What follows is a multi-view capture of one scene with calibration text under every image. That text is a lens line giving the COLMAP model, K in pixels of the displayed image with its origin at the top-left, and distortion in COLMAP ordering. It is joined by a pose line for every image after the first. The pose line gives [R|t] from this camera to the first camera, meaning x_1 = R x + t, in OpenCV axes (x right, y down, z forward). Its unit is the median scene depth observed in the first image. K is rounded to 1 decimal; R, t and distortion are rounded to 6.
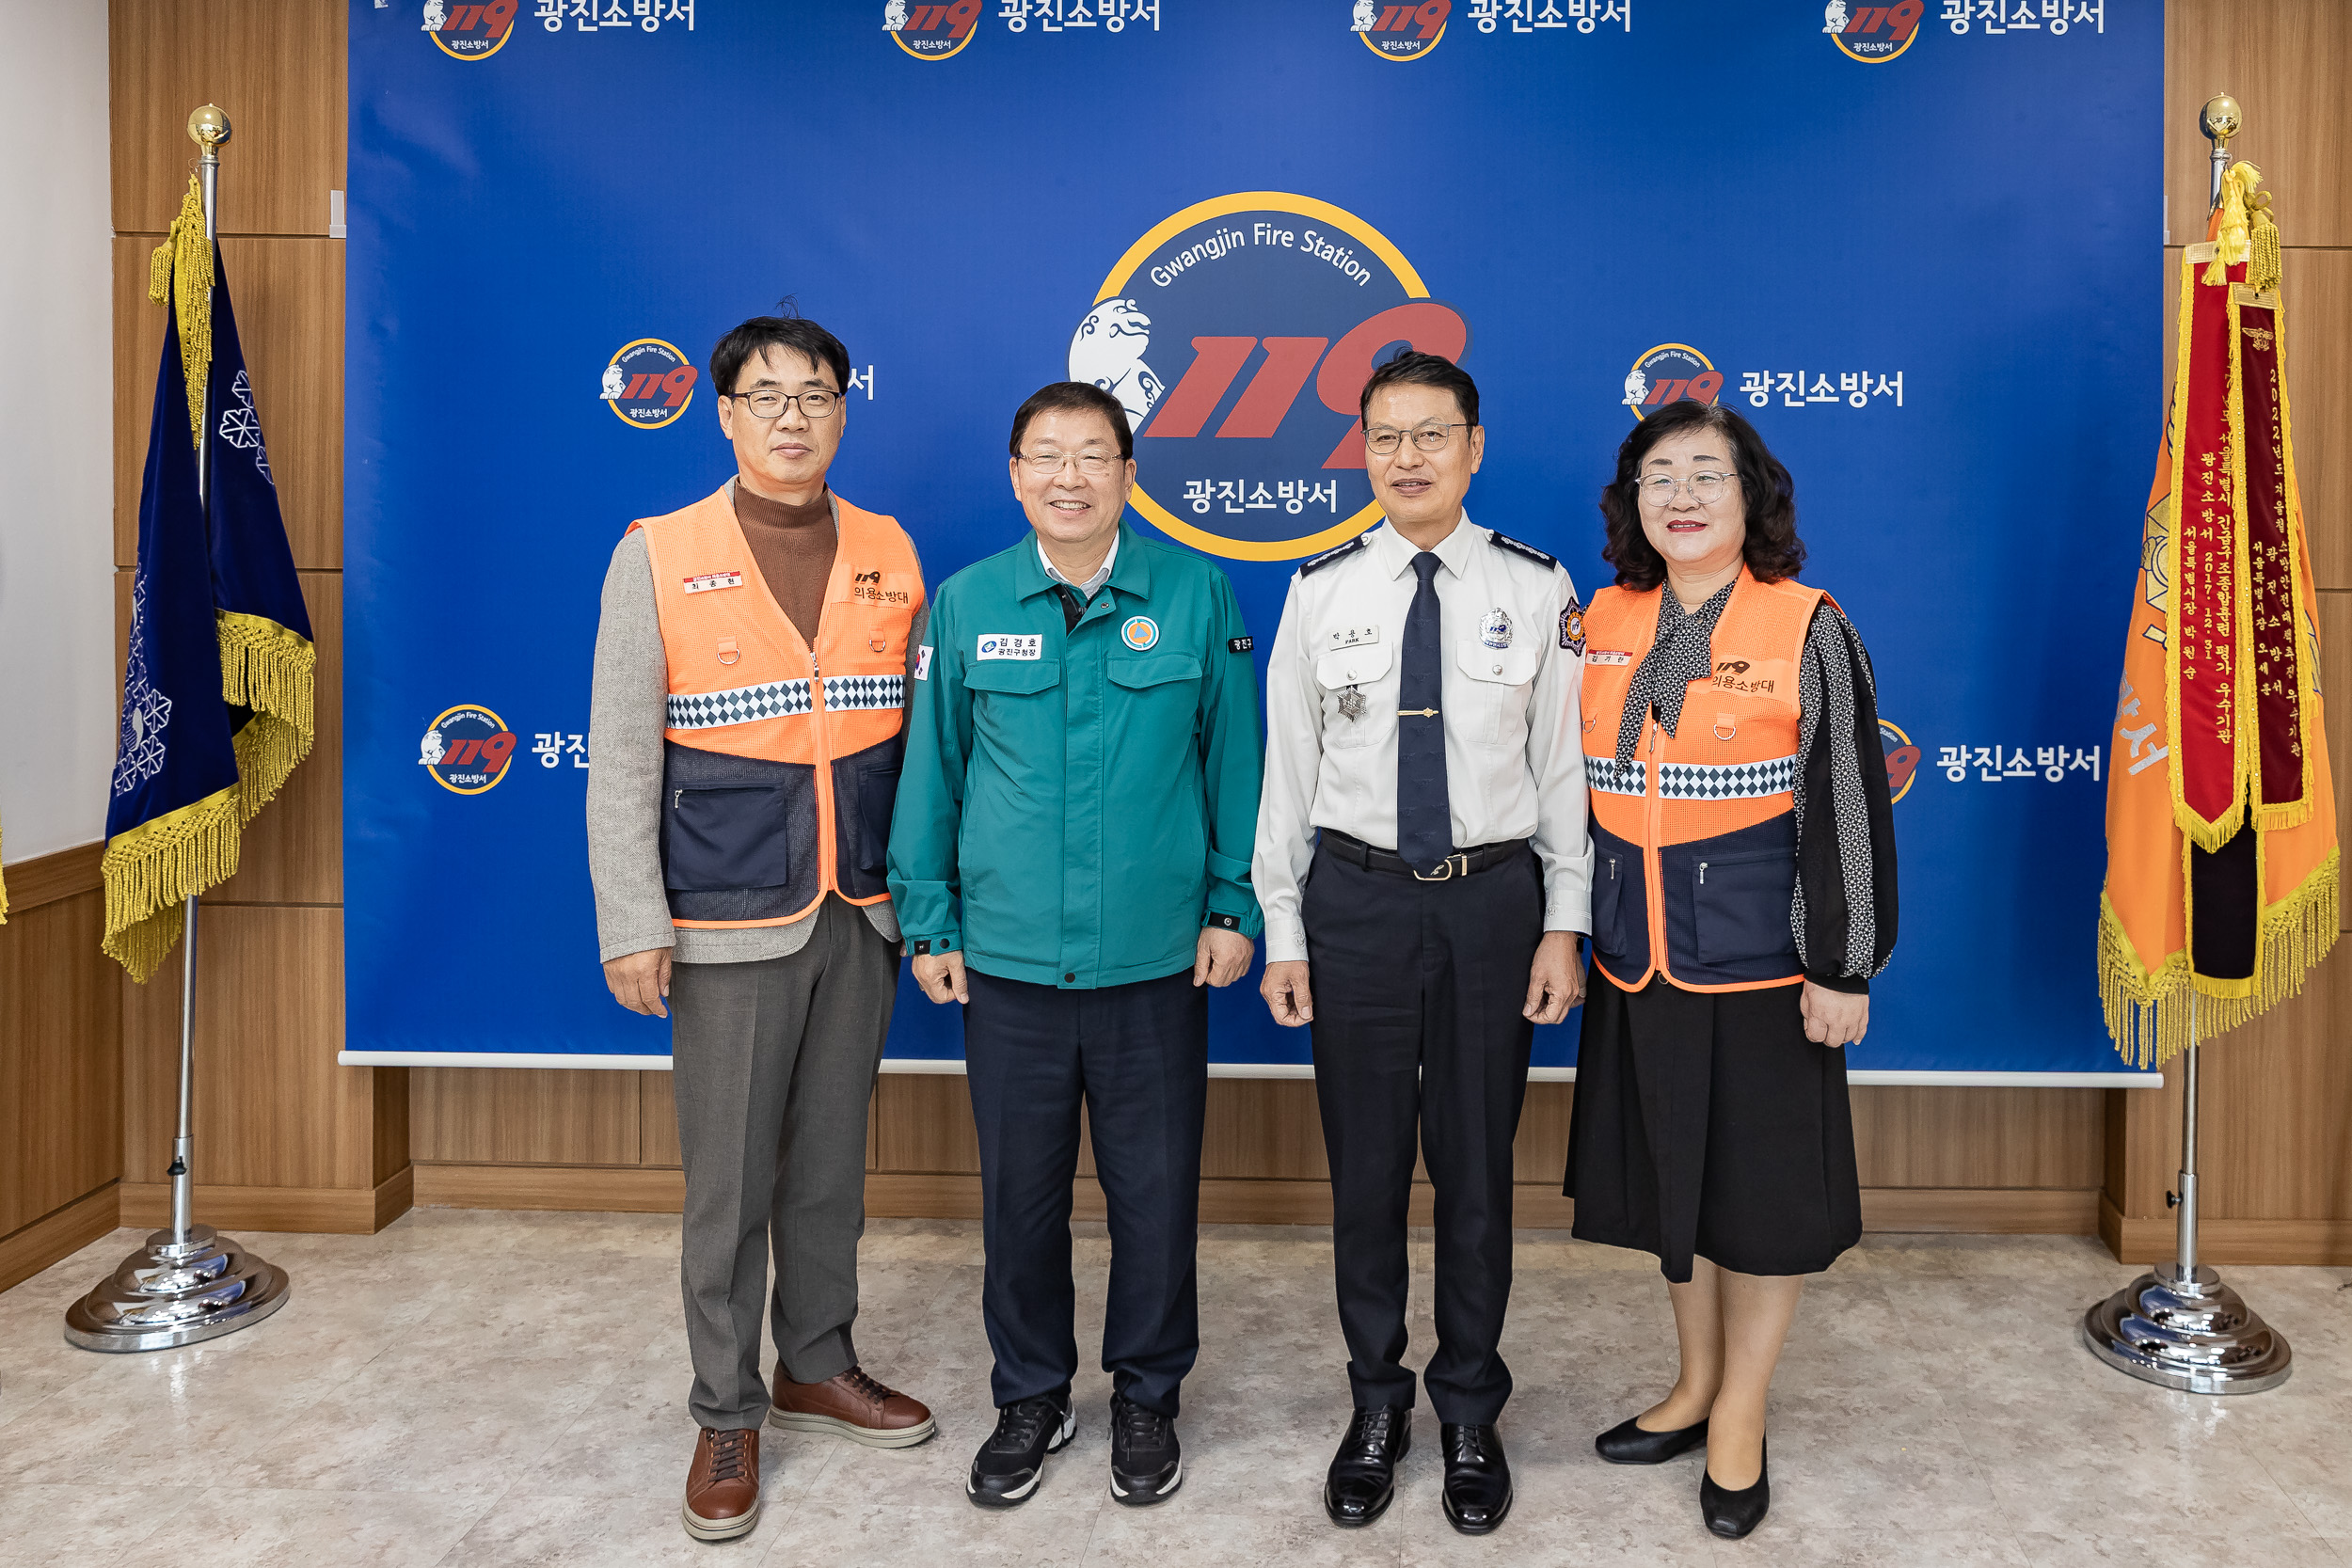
lens RADIAL K [[1673.9, 0, 1243.3], [0, 1673.9, 534.4], [0, 0, 1]] dist [-0.012307, 0.000113]
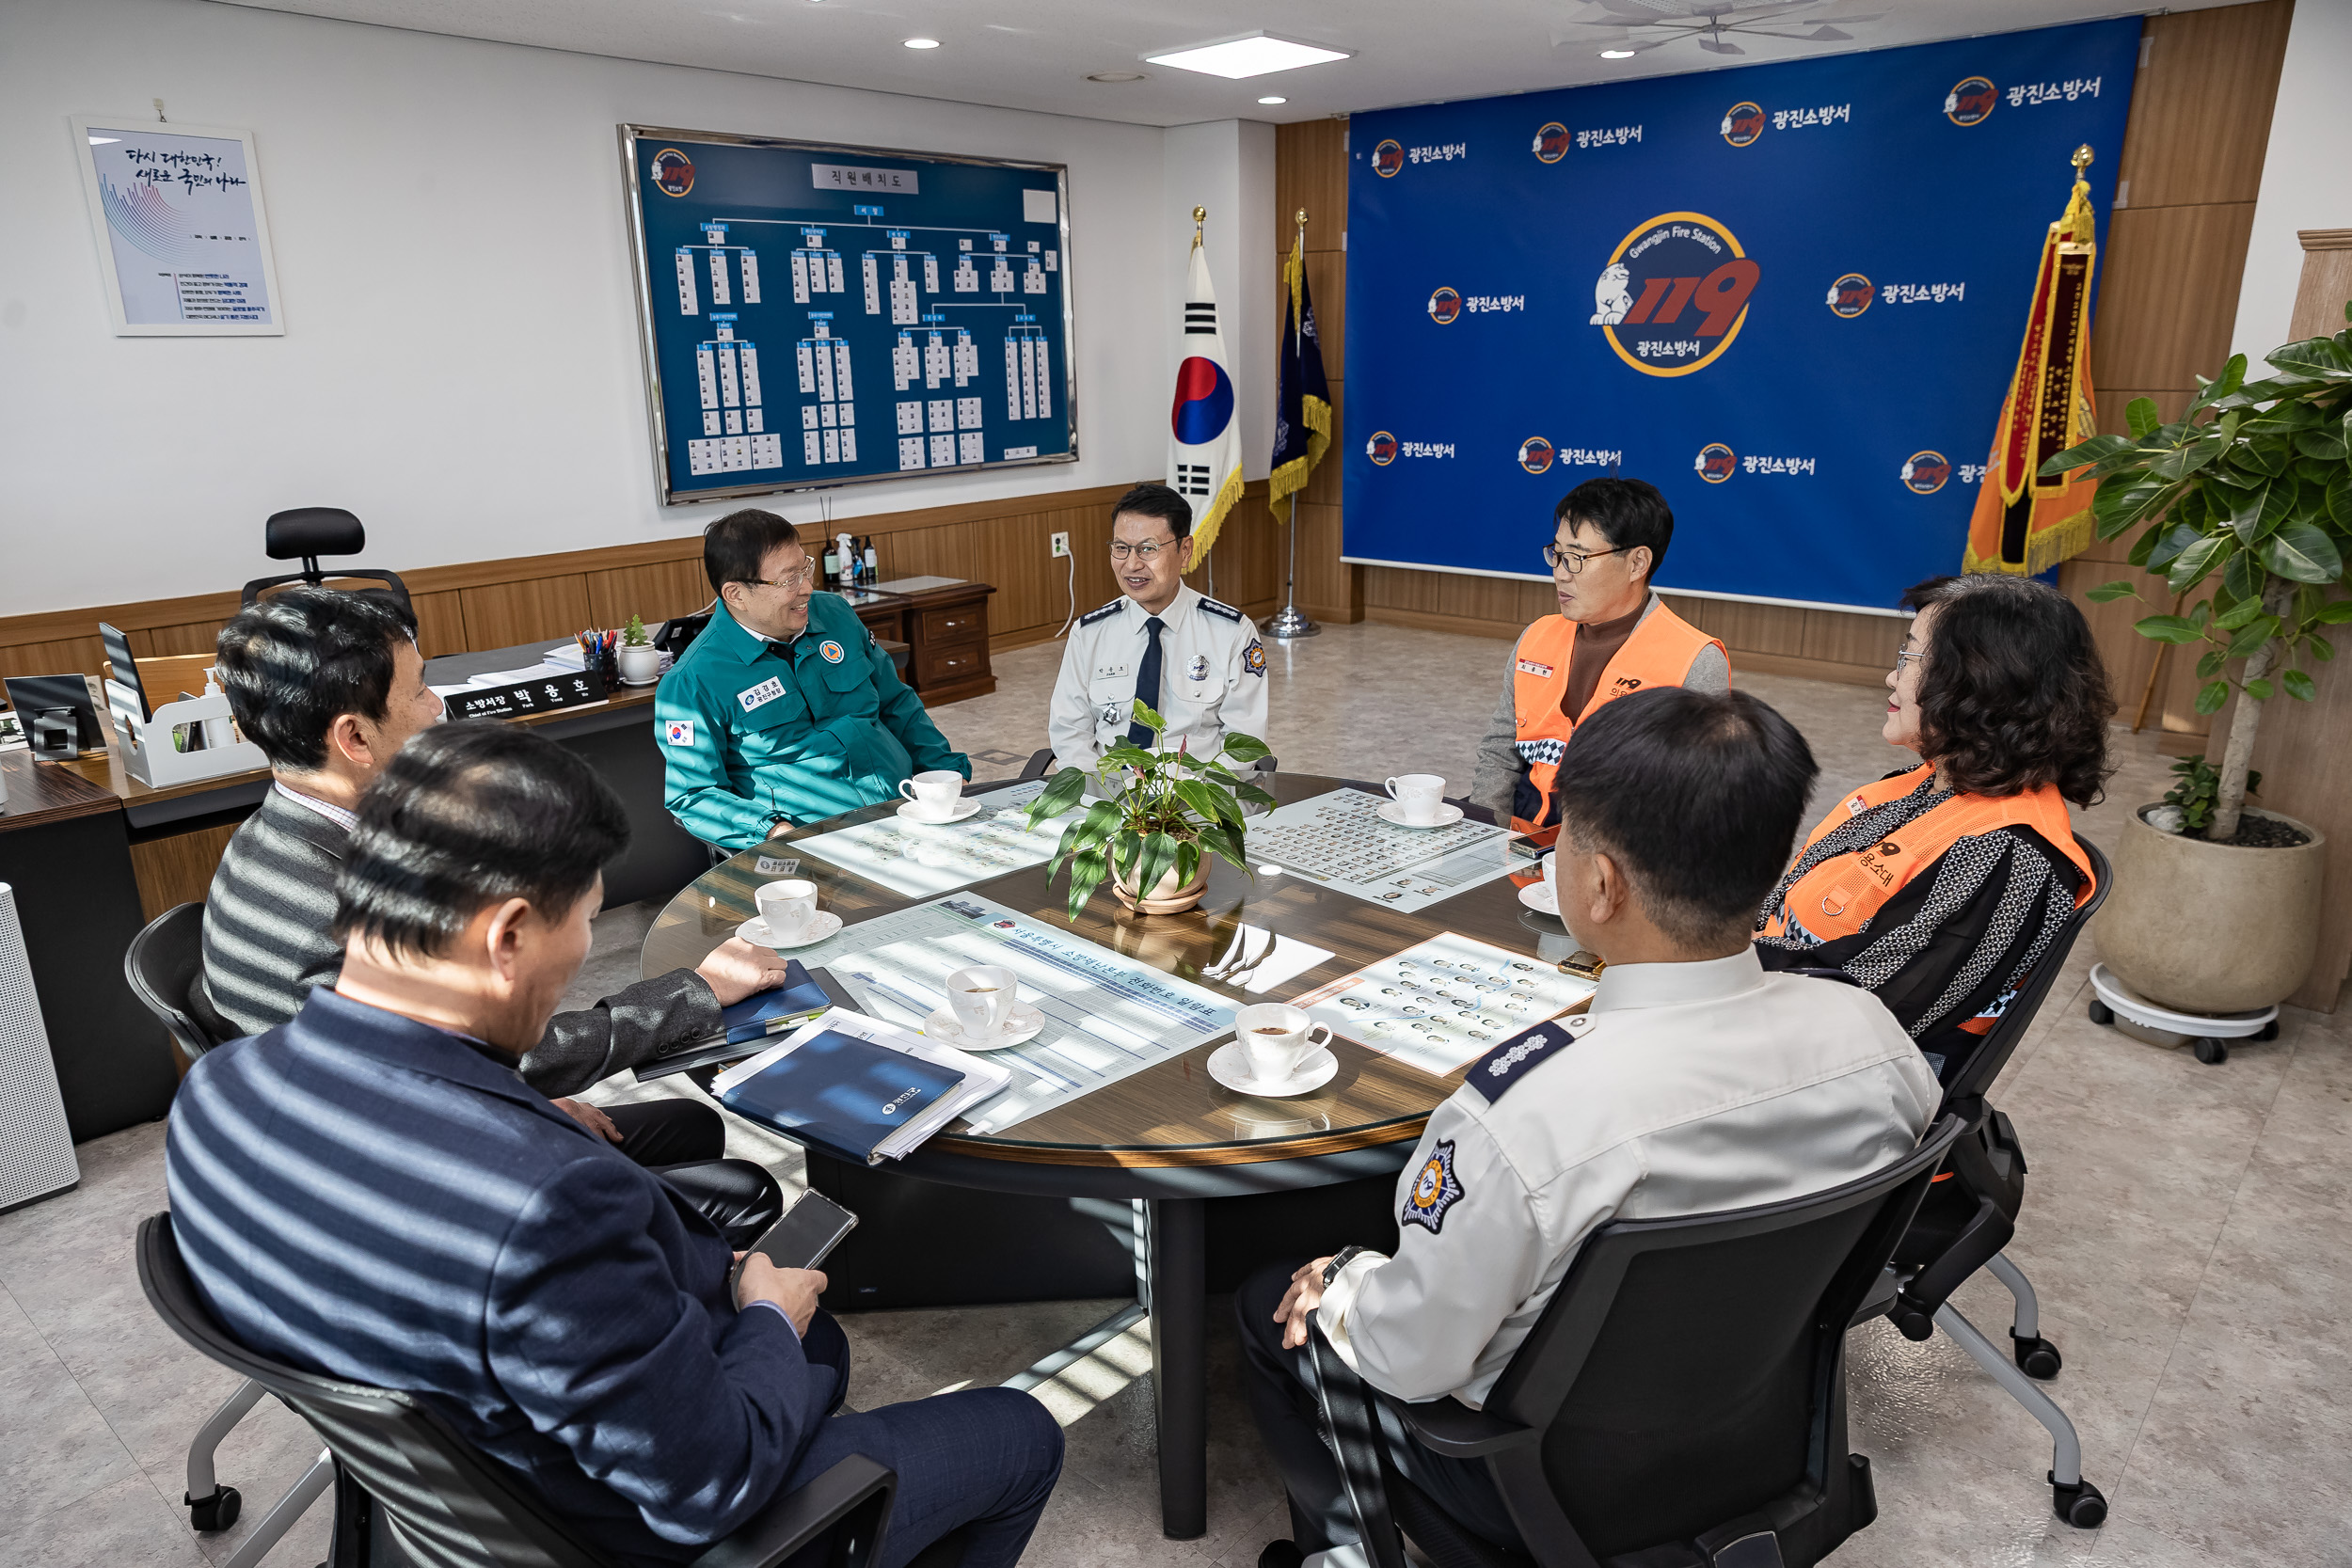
lens RADIAL K [[1596.3, 0, 1188.3], [0, 1596.3, 802.0], [0, 0, 1]] dist [-0.020898, 0.031736]
pose [[0.775445, 0.160644, -0.610638, 0.966657], [0.010964, 0.963522, 0.267403, -0.013916], [0.631320, -0.214051, 0.745397, -1.254270]]
